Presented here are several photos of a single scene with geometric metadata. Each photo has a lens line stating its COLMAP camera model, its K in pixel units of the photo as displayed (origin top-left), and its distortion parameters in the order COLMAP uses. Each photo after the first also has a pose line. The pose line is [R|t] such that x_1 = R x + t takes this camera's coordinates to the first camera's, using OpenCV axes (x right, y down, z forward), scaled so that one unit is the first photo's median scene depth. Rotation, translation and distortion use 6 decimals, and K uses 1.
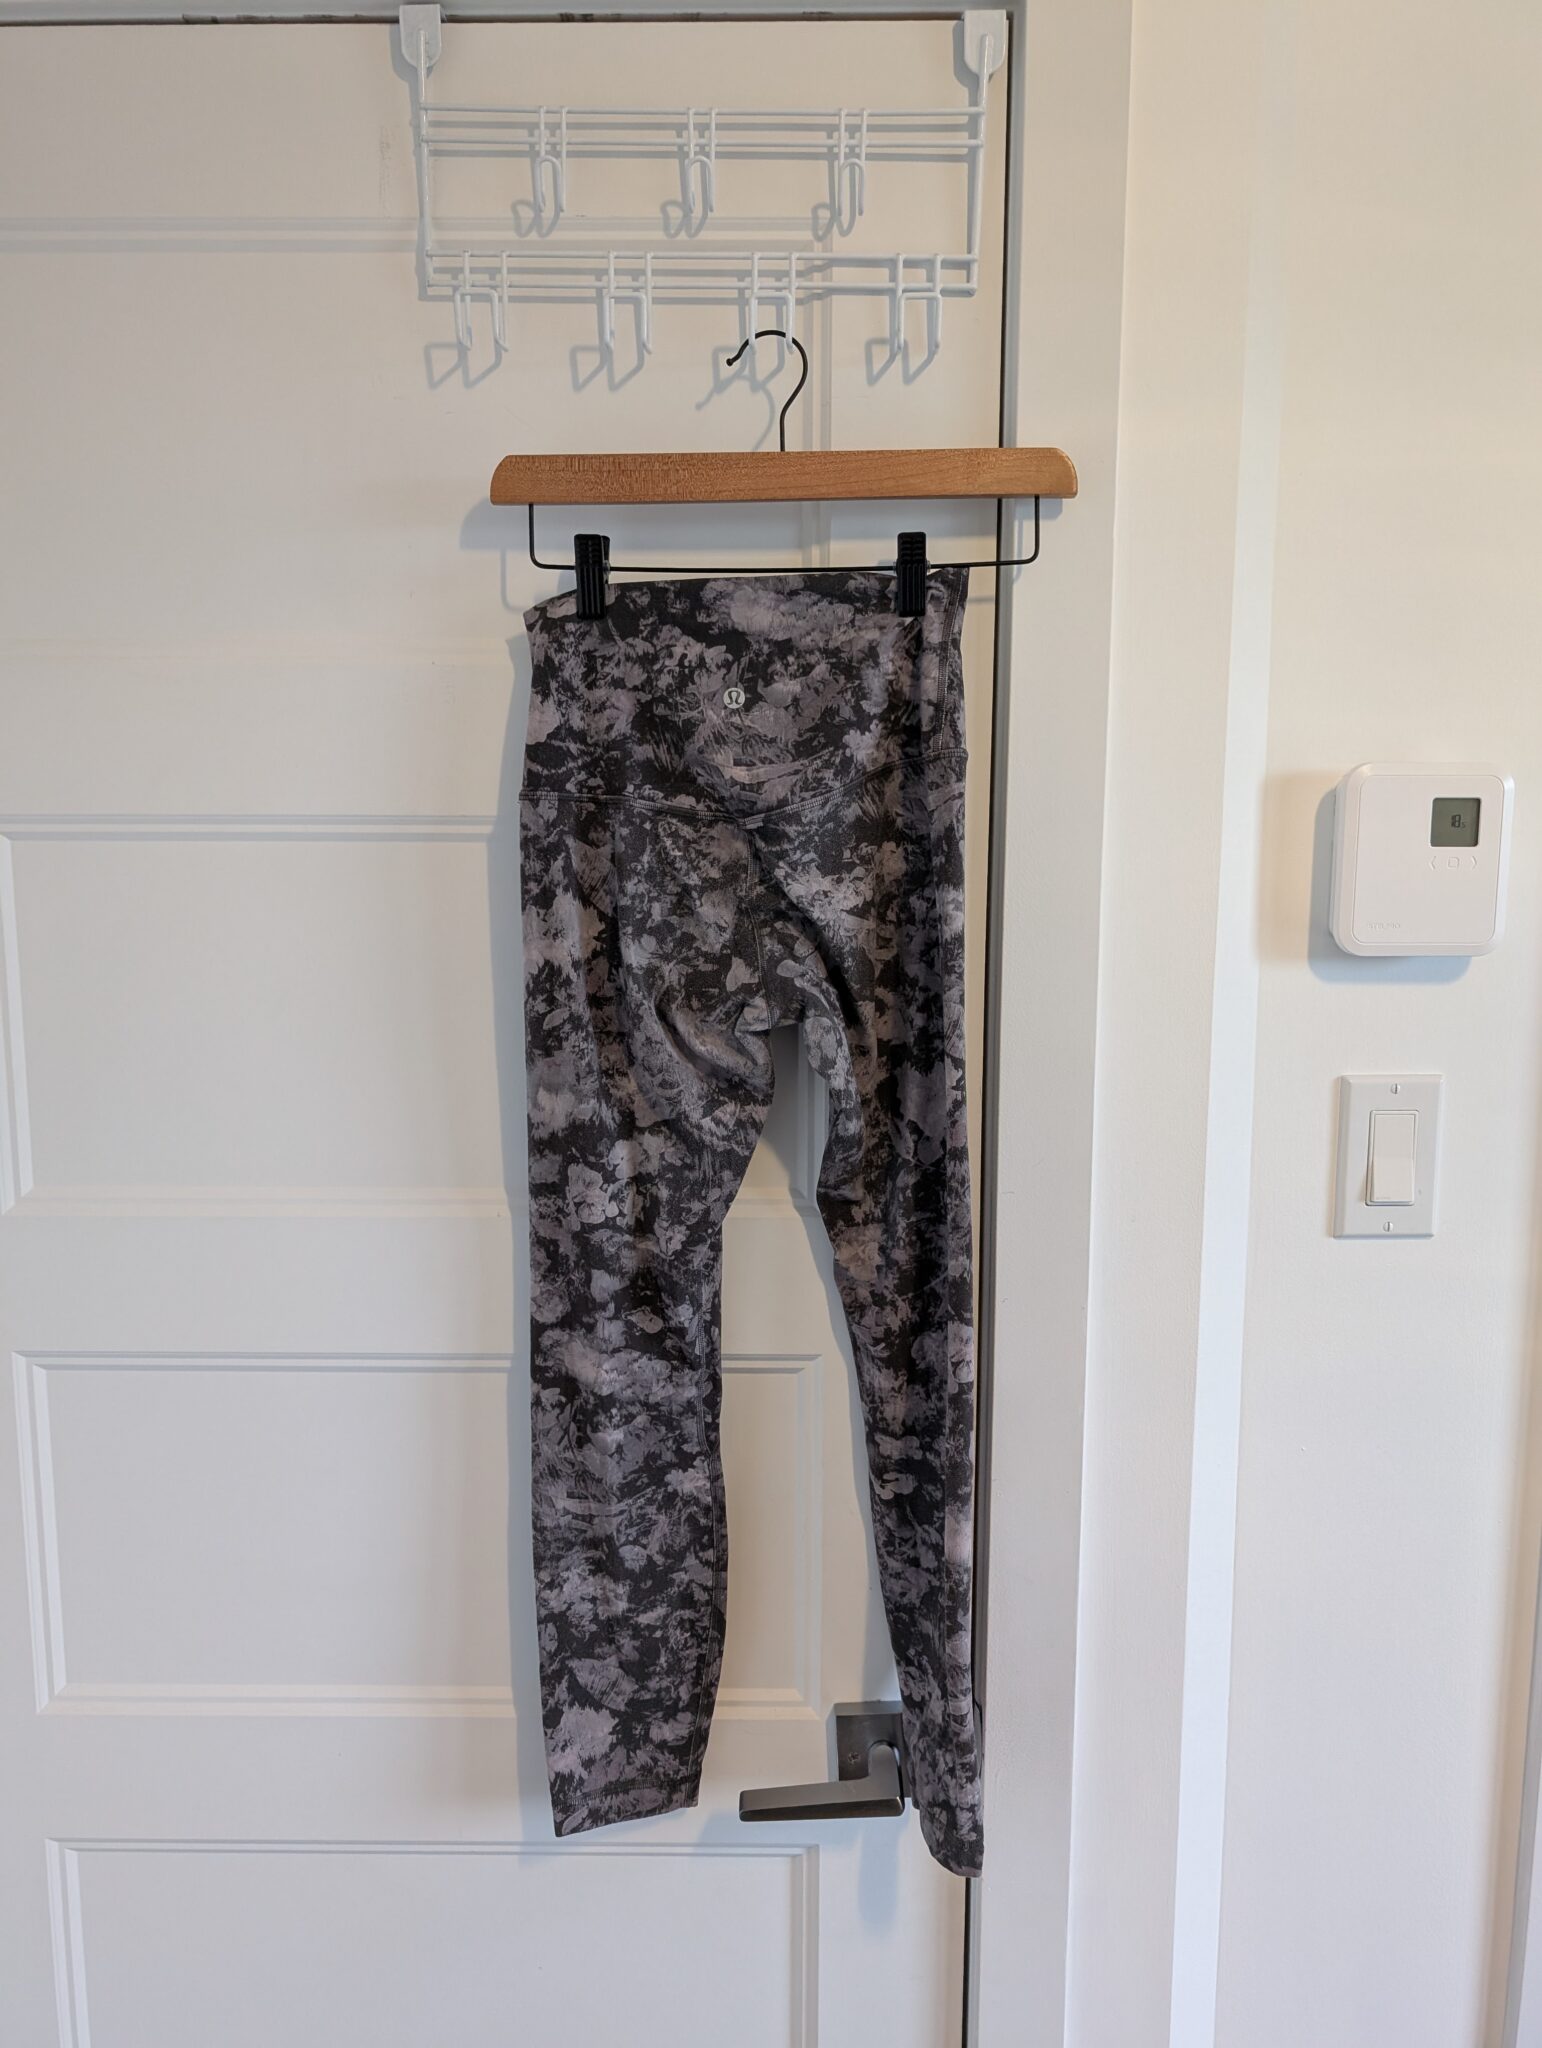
lens RADIAL K [[1467.1, 0, 752.3], [0, 1467.1, 1061.0], [0, 0, 1]] dist [0.001320, -0.000003]
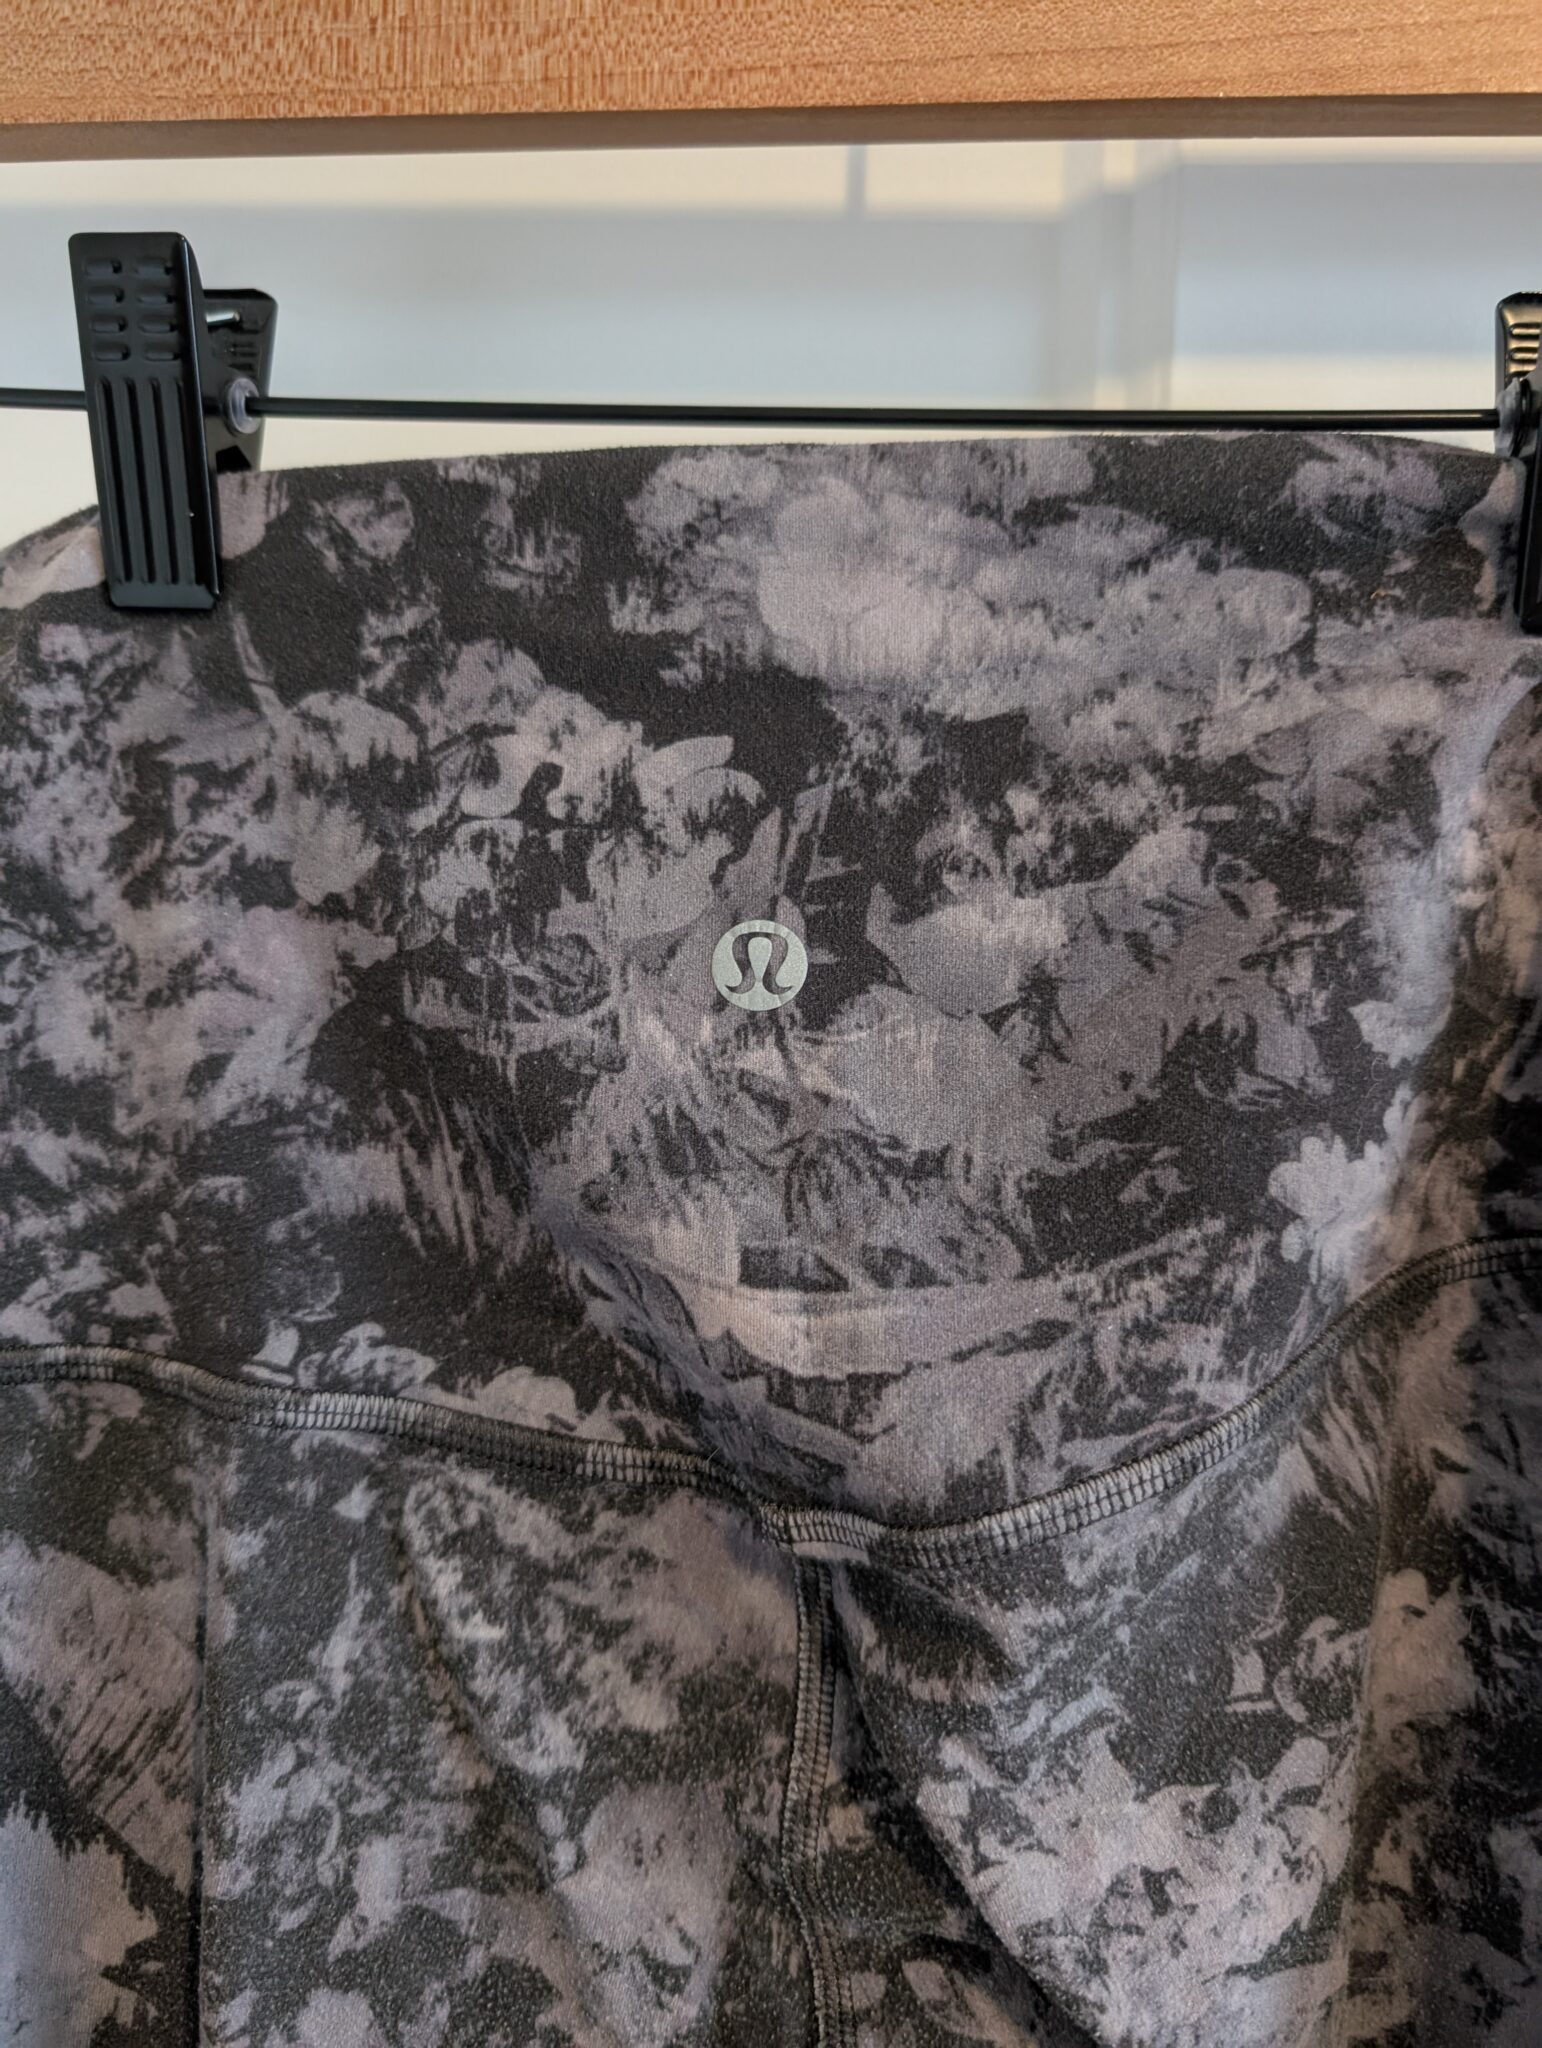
lens RADIAL K [[1459.5, 0, 767.4], [0, 1459.5, 1020.7], [0, 0, 1]] dist [-0.003007, 0.000052]
pose [[0.998377, 0.036343, -0.043839, -0.001221], [-0.042262, 0.988866, -0.142678, -0.208290], [0.038166, 0.144299, 0.988798, 0.785148]]
